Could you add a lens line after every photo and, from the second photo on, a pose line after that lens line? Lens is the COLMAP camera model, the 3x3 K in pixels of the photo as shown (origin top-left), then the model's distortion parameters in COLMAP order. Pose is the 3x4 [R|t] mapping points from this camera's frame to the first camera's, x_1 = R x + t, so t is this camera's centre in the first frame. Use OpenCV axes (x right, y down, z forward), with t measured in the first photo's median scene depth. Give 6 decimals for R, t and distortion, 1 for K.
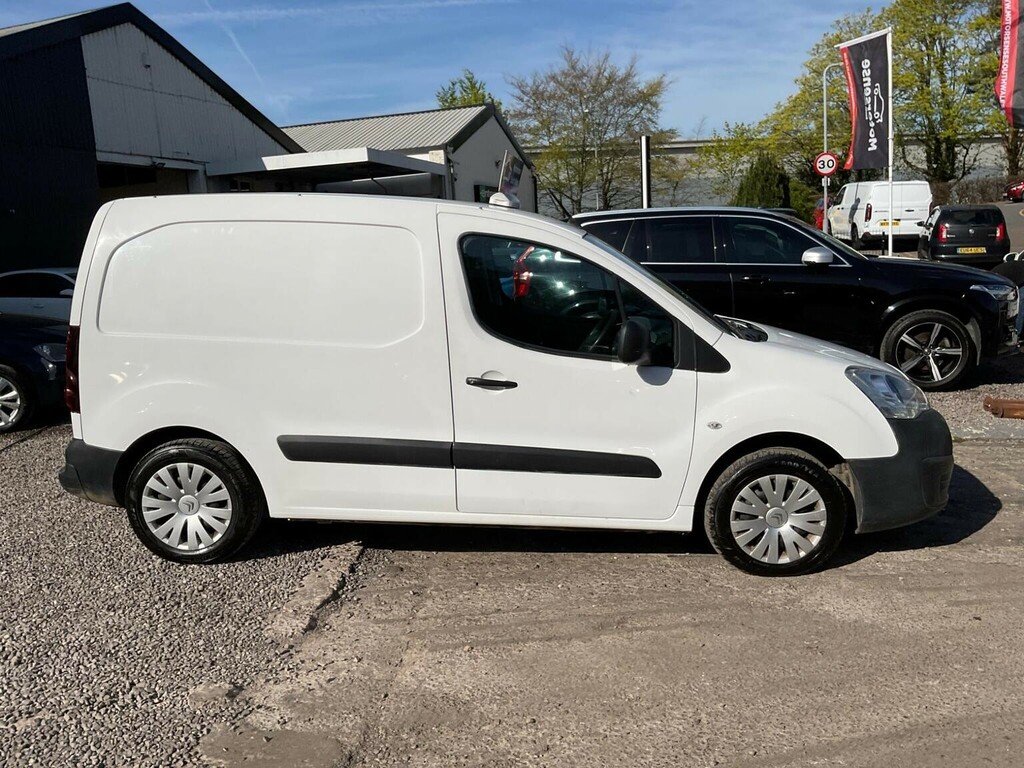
lens RADIAL K [[839.6, 0, 514.1], [0, 839.6, 383.7], [0, 0, 1]] dist [0.110184, -0.226716]
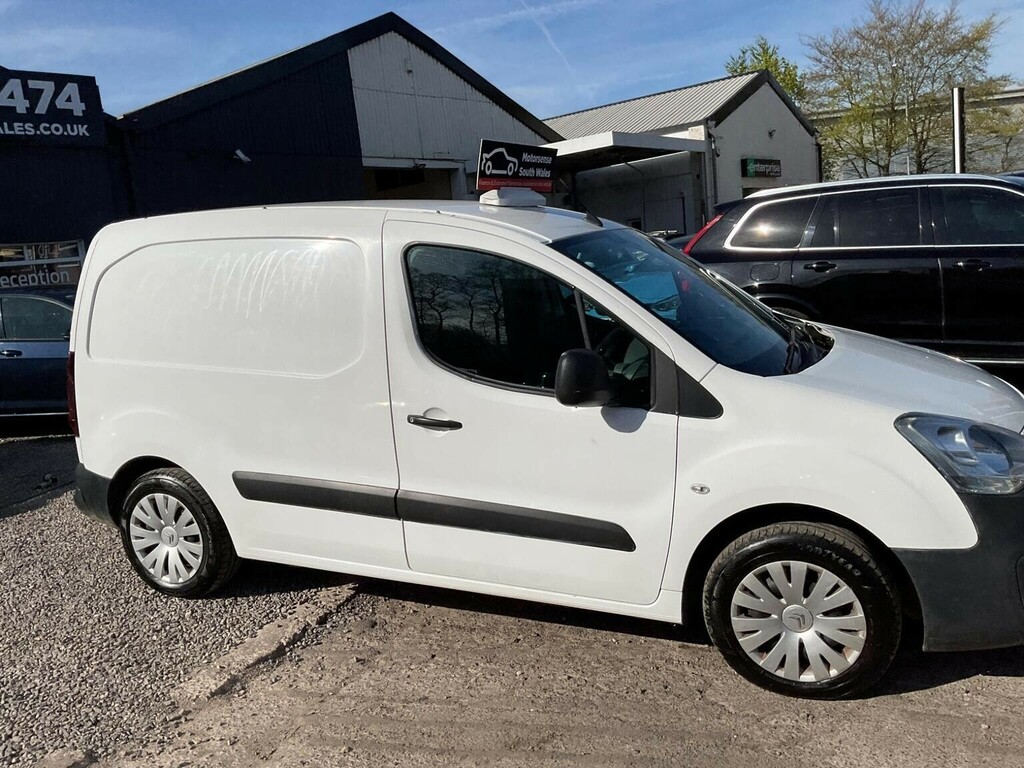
lens RADIAL K [[849.1, 0, 513.5], [0, 849.1, 382.5], [0, 0, 1]] dist [0.045461, -0.082225]
pose [[0.939563, 0.014069, -0.342087, 0.317665], [-0.007583, 0.999765, 0.020291, -0.055729], [0.342292, -0.016471, 0.939449, 0.223814]]
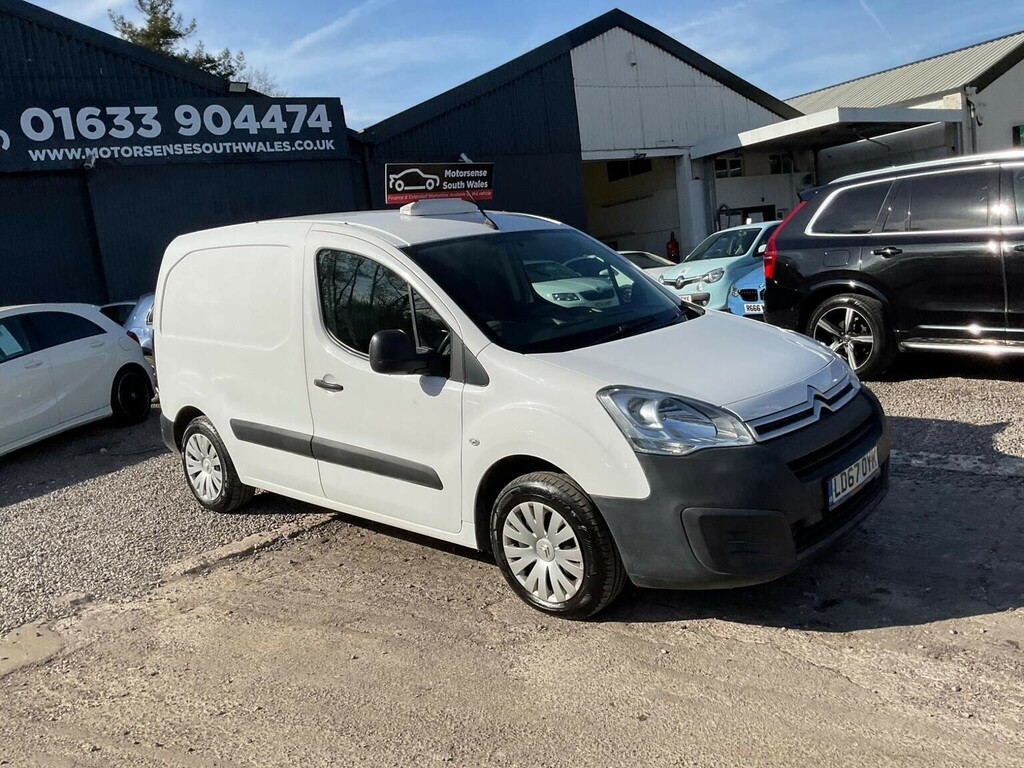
lens RADIAL K [[842.7, 0, 512.5], [0, 842.7, 383.9], [0, 0, 1]] dist [0.071514, -0.129740]
pose [[0.778569, 0.047261, -0.625777, 0.805346], [-0.025354, 0.998715, 0.043883, -0.053814], [0.627046, -0.018300, 0.778767, 0.276765]]
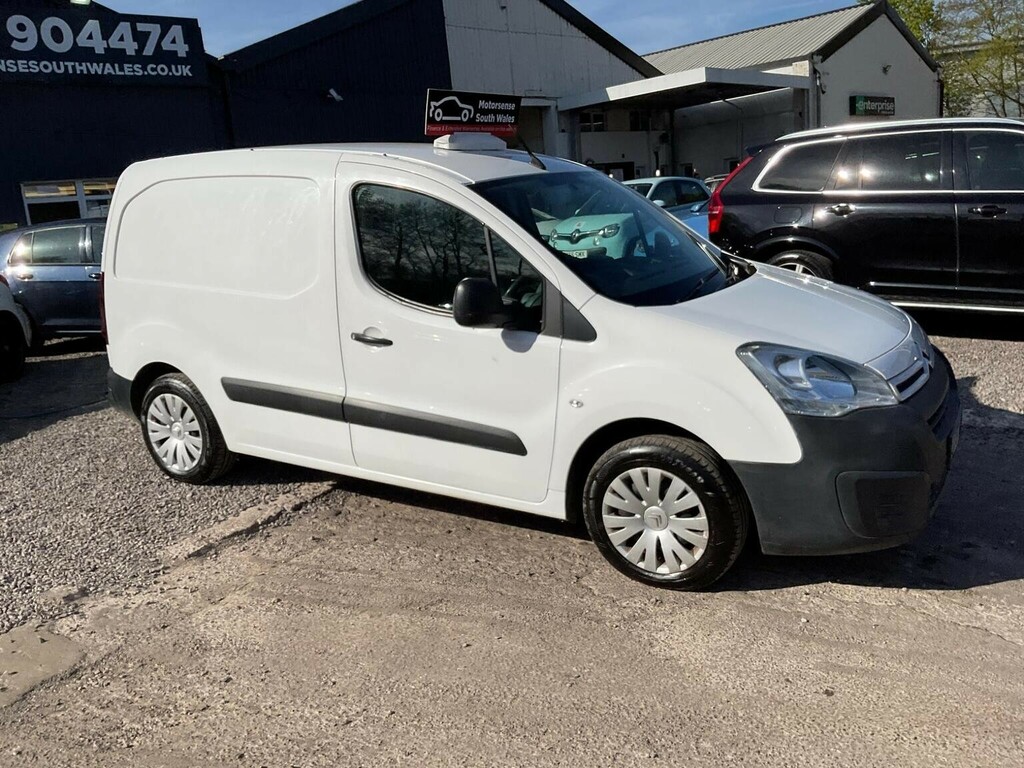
lens RADIAL K [[849.1, 0, 513.5], [0, 849.1, 382.5], [0, 0, 1]] dist [0.045461, -0.082225]
pose [[0.886603, 0.075498, -0.456328, 0.539109], [-0.037585, 0.995085, 0.091611, -0.045351], [0.461002, -0.064072, 0.885083, 0.195370]]
